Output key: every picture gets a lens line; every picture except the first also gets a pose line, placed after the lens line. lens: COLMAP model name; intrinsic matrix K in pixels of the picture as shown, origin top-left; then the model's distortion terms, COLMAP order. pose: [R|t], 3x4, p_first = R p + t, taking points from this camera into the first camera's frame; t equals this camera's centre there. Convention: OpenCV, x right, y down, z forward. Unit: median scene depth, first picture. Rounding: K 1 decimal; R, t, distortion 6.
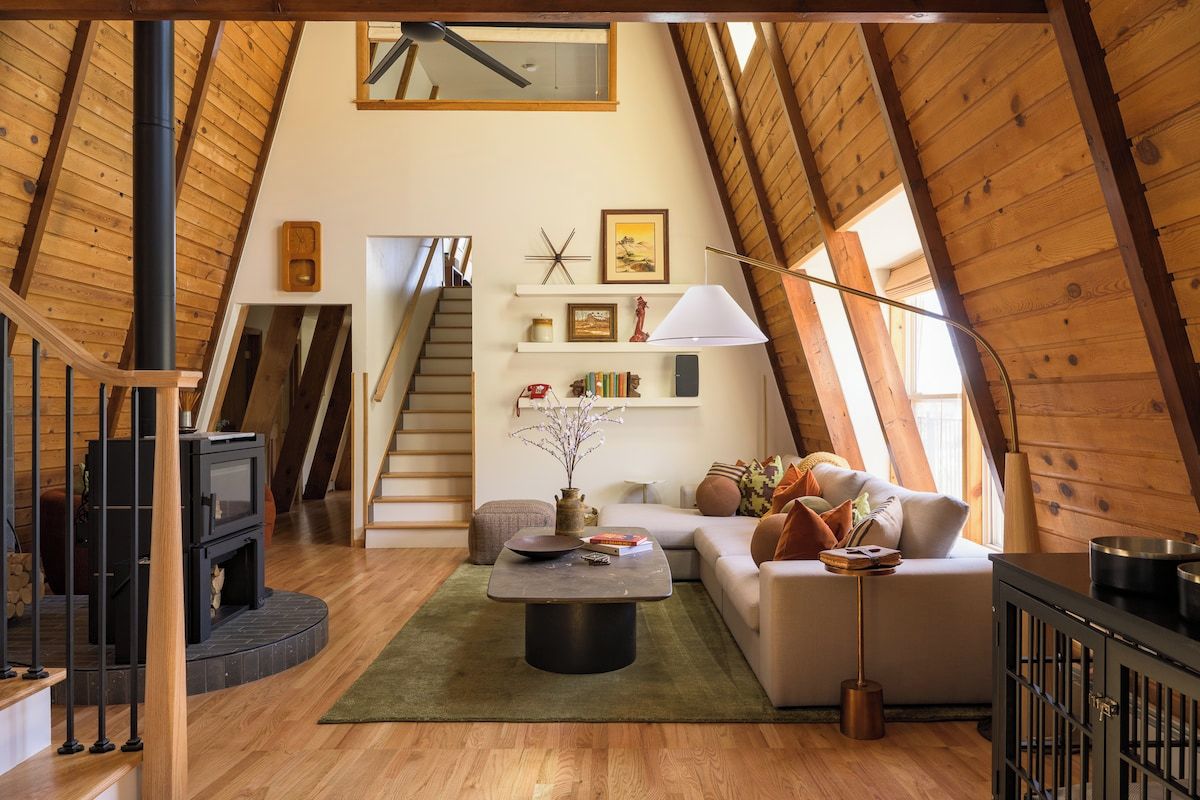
lens RADIAL K [[874.9, 0, 600.0], [0, 874.9, 400.0], [0, 0, 1]] dist [-0.001549, -0.001467]
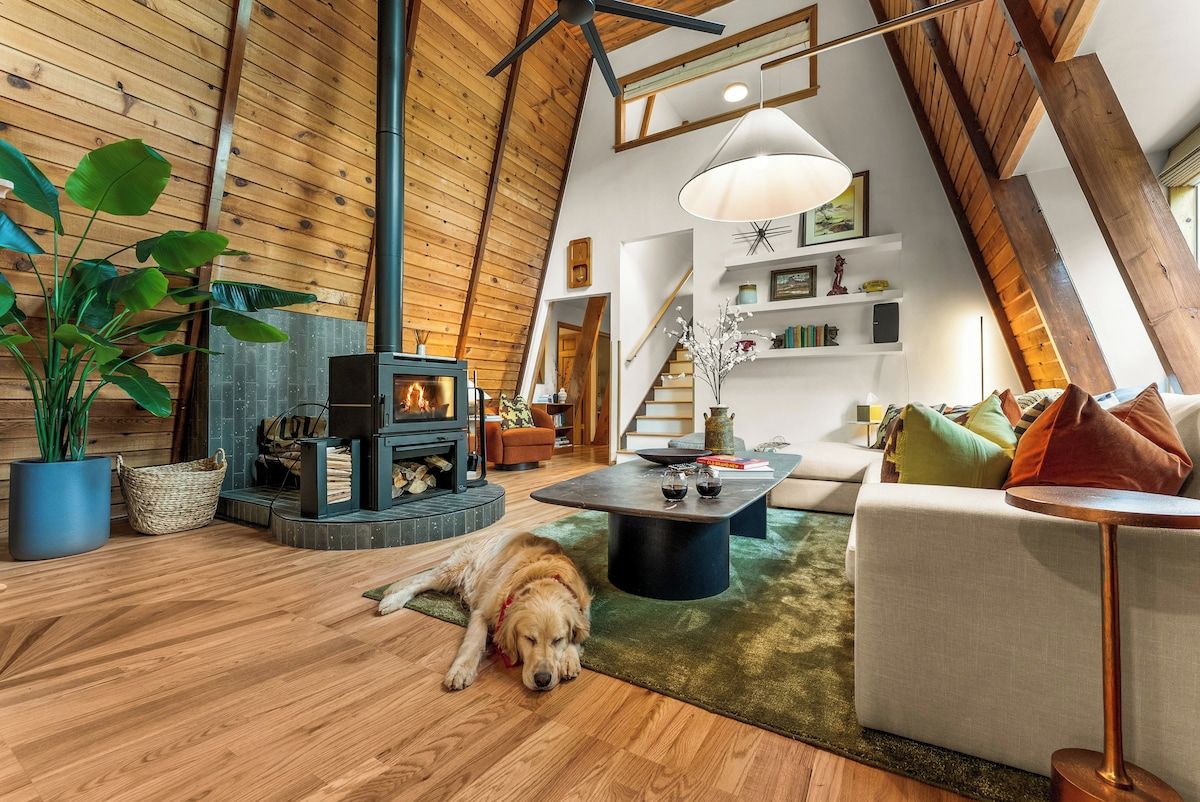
lens RADIAL K [[509.4, 0, 577.4], [0, 509.4, 397.8], [0, 0, 1]] dist [-0.001931, -0.000943]
pose [[0.852231, 0.001610, -0.523163, 0.101237], [-0.002348, 0.999997, -0.000748, 0.062449], [0.523160, 0.001865, 0.852233, 0.286399]]
